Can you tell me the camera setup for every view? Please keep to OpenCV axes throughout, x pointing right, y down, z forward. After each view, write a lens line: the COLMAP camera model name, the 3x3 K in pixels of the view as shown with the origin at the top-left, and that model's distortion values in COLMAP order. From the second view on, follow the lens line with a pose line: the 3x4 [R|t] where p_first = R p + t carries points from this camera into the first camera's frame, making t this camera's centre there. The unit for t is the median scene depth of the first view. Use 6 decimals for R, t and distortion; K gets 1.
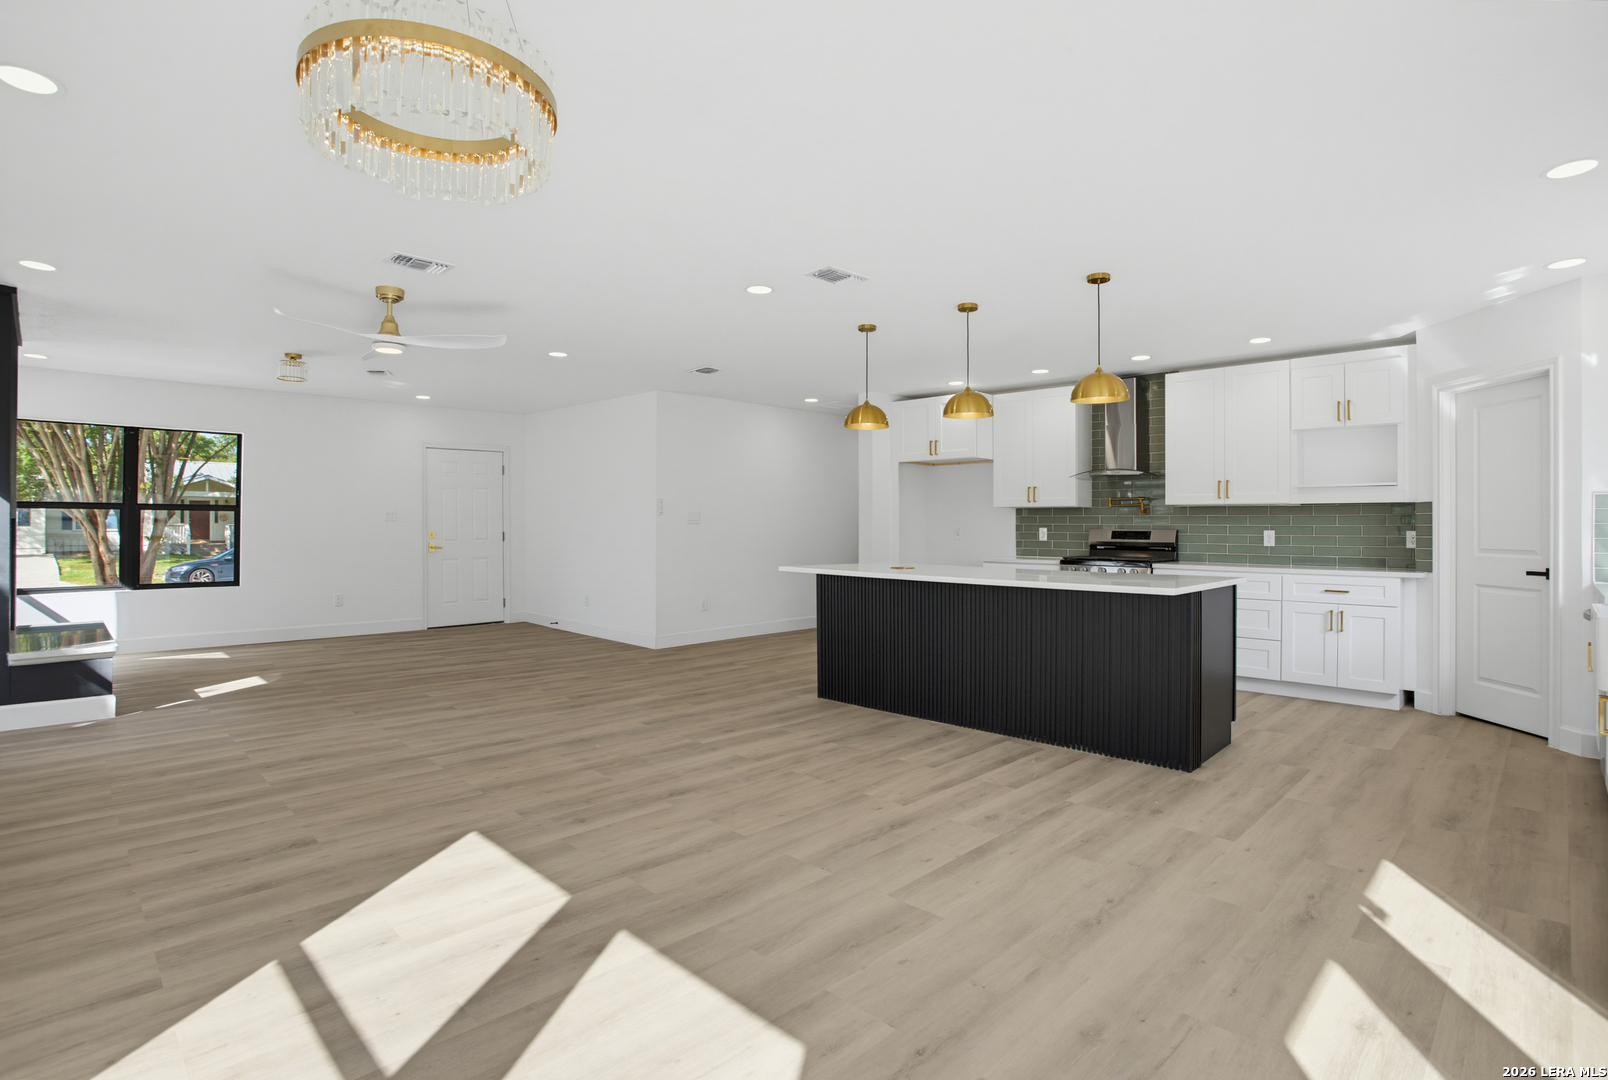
lens RADIAL K [[791.1, 0, 802.9], [0, 791.1, 511.8], [0, 0, 1]] dist [-0.074715, 0.034027]
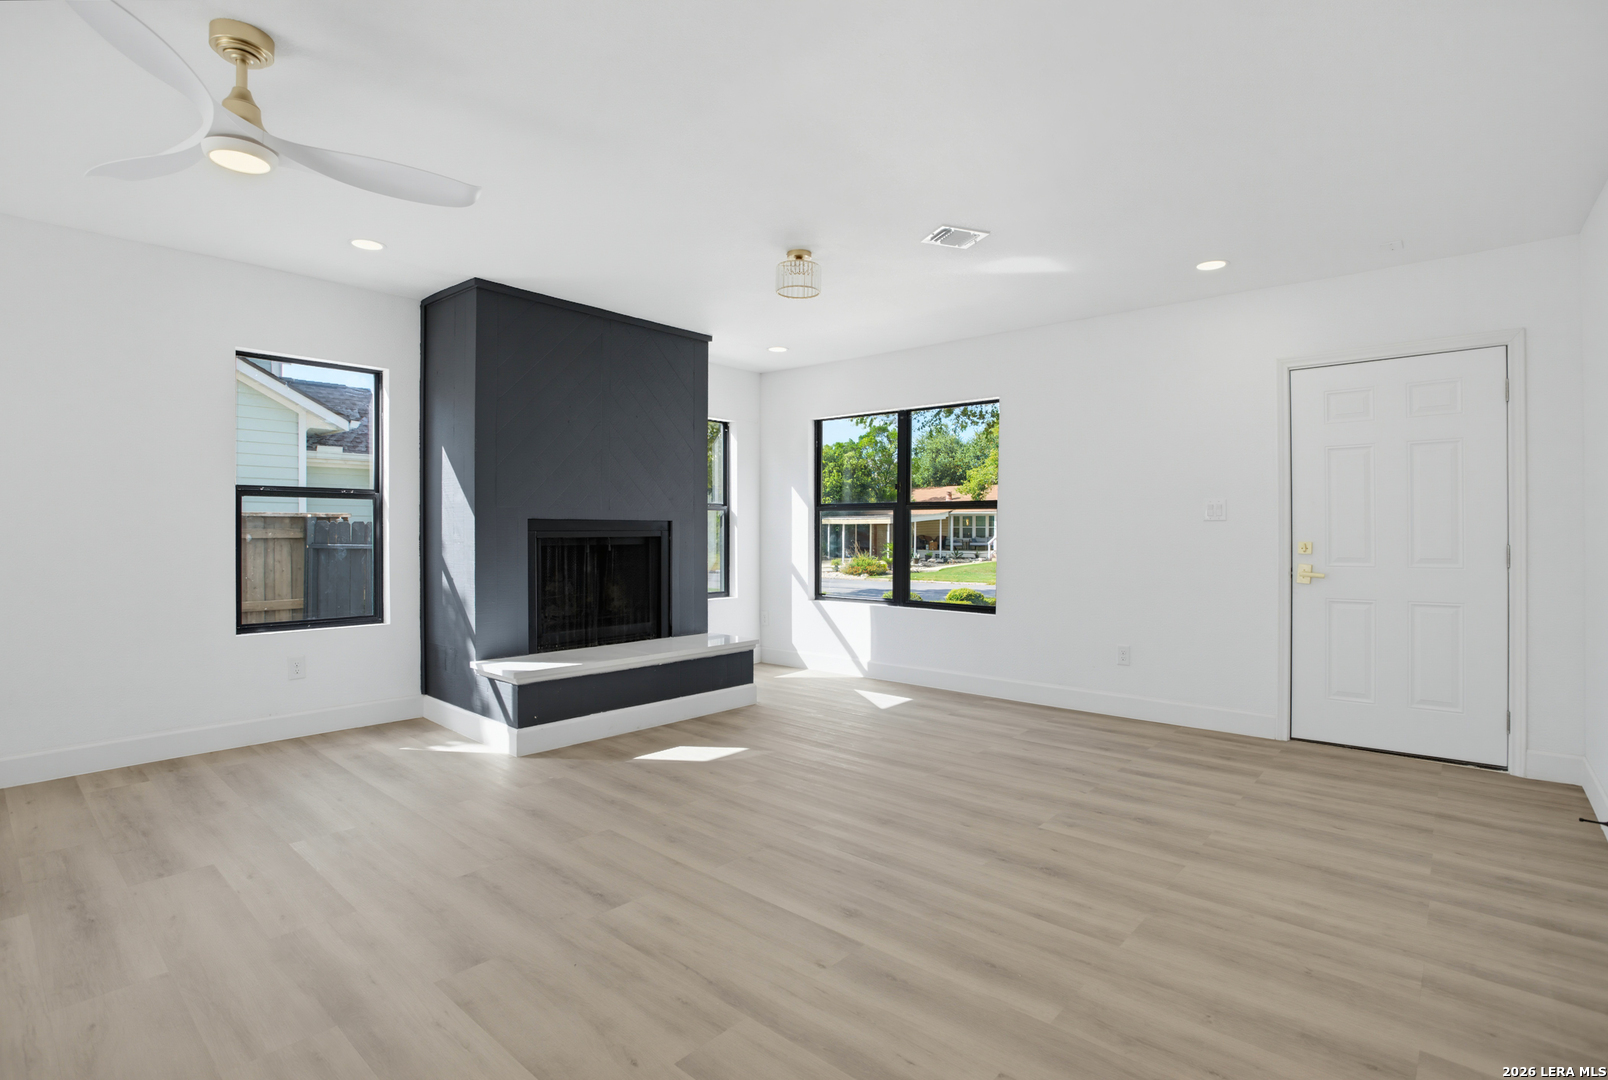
lens RADIAL K [[791.1, 0, 802.9], [0, 791.1, 511.8], [0, 0, 1]] dist [-0.074715, 0.034027]
pose [[0.060592, -0.023805, -0.997879, -0.032499], [0.014071, 0.999637, -0.022993, 0.027645], [0.998063, -0.012648, 0.060905, 1.340253]]
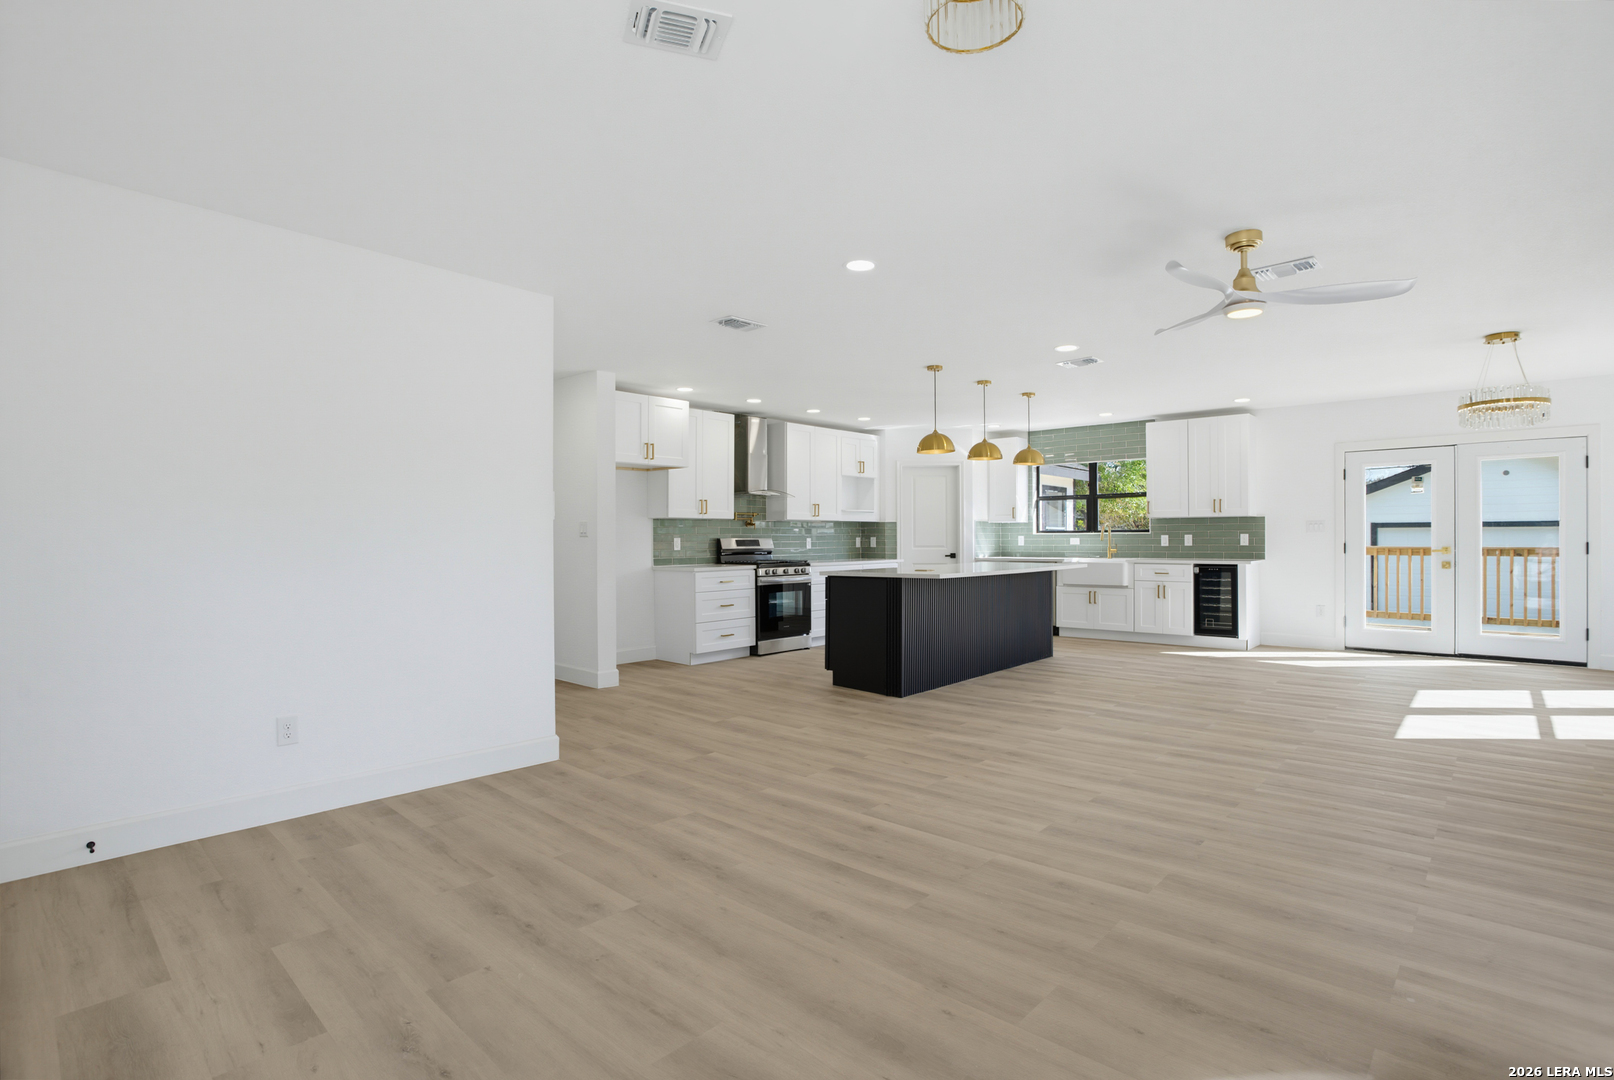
lens RADIAL K [[786.4, 0, 804.2], [0, 786.4, 537.2], [0, 0, 1]] dist [-0.089453, 0.042148]
pose [[-0.028272, -0.005659, 0.999584, -1.319796], [-0.012974, 0.999902, 0.005294, 0.020365], [-0.999516, -0.012819, -0.028343, 1.489776]]
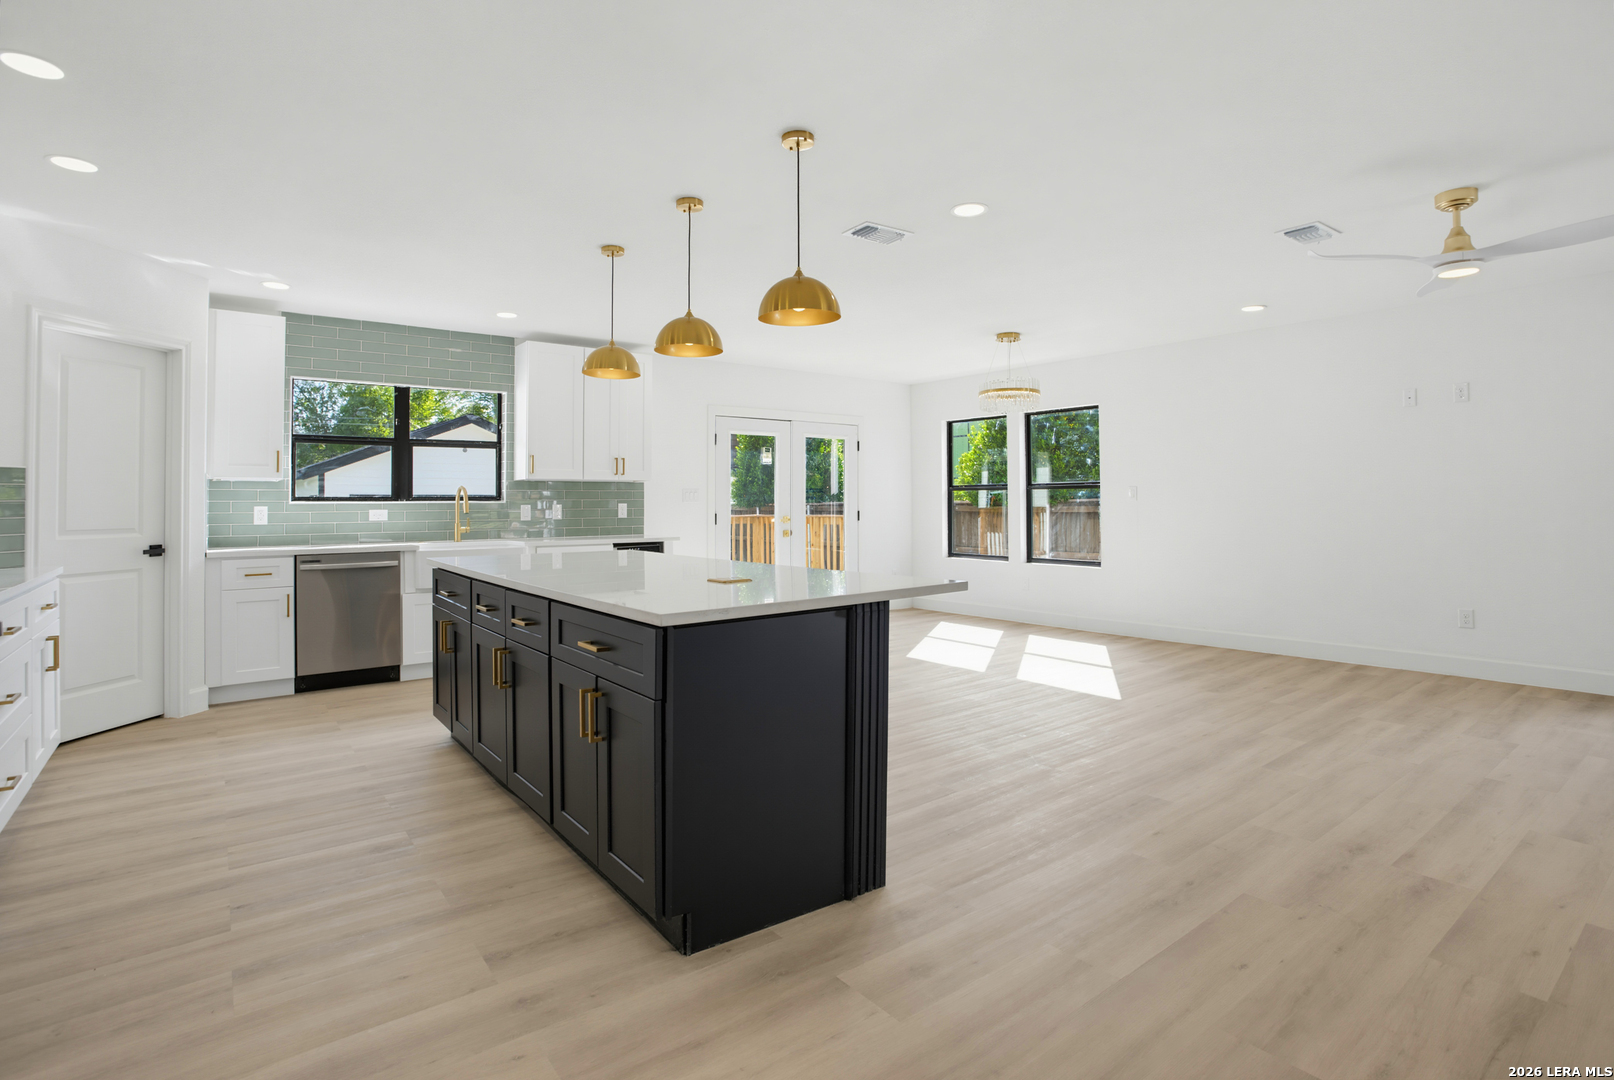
lens RADIAL K [[797.1, 0, 805.4], [0, 797.1, 486.8], [0, 0, 1]] dist [-0.076629, 0.033891]
pose [[-0.990655, 0.003019, 0.136356, 0.002805], [-0.002175, 0.999278, -0.037926, 0.034230], [-0.136372, -0.037868, -0.989934, 1.861512]]
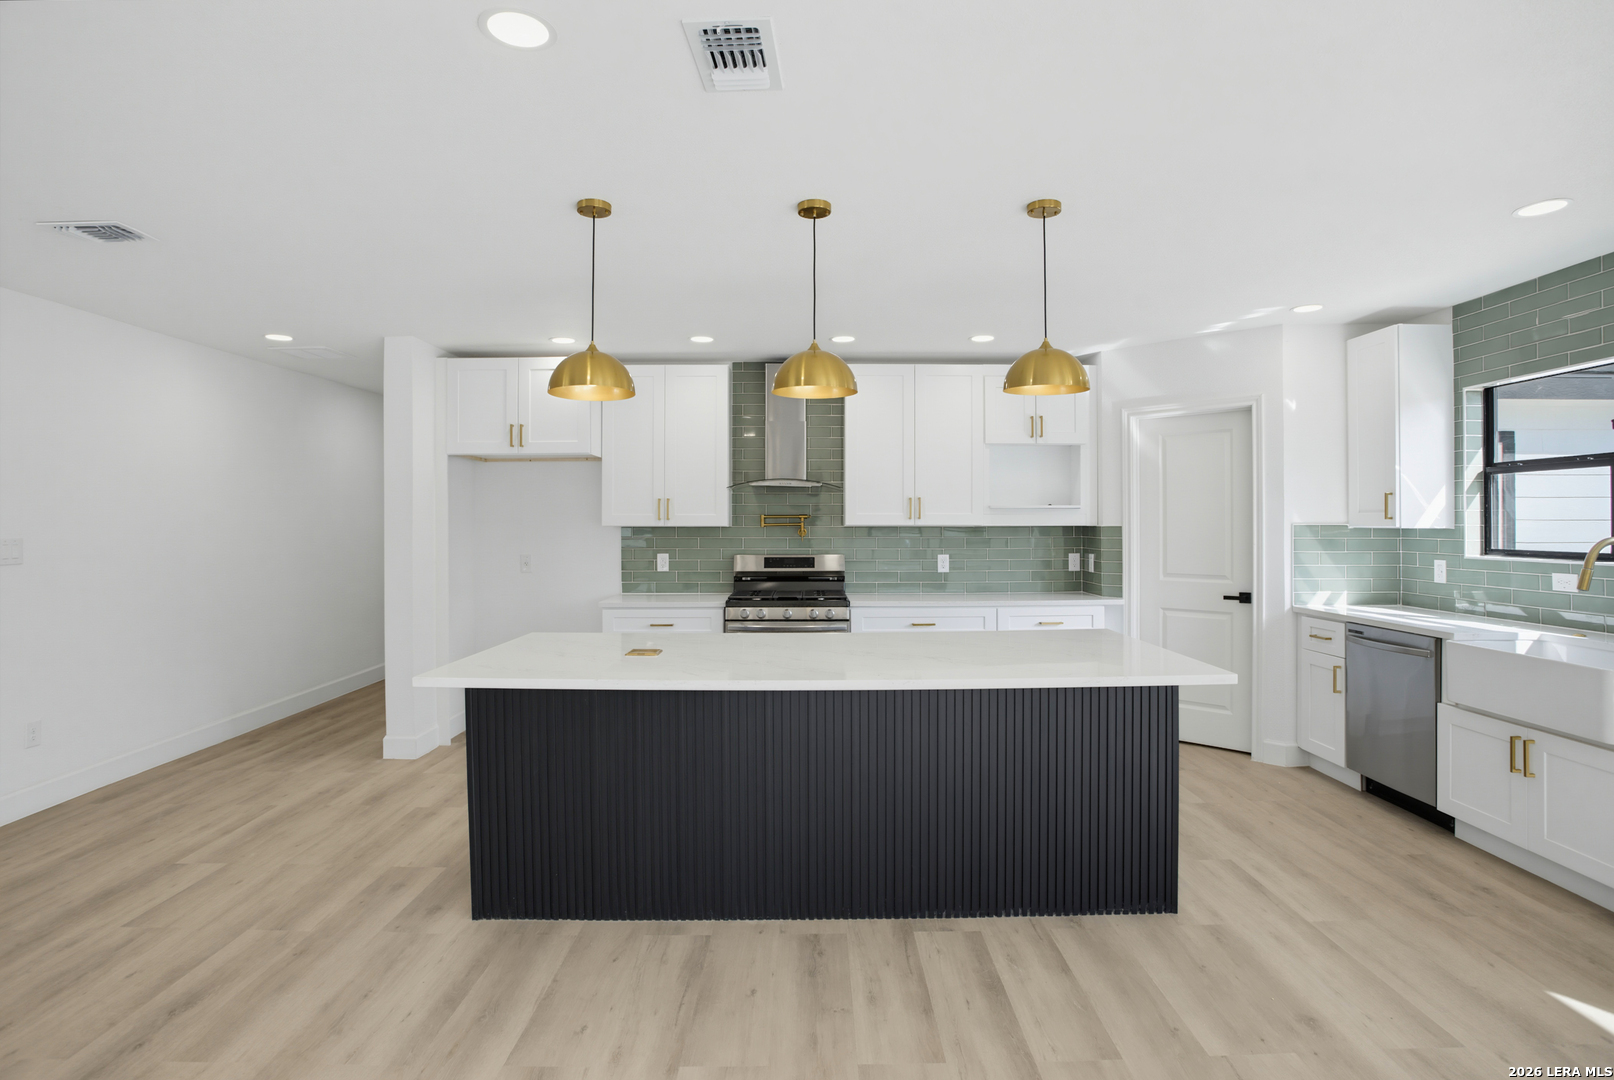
lens RADIAL K [[827.8, 0, 812.3], [0, 827.8, 517.4], [0, 0, 1]] dist [-0.072329, 0.033593]
pose [[0.706707, -0.002997, 0.707500, -0.248548], [-0.005976, 0.999930, 0.010205, -0.038780], [-0.707482, -0.011440, 0.706639, 0.615430]]
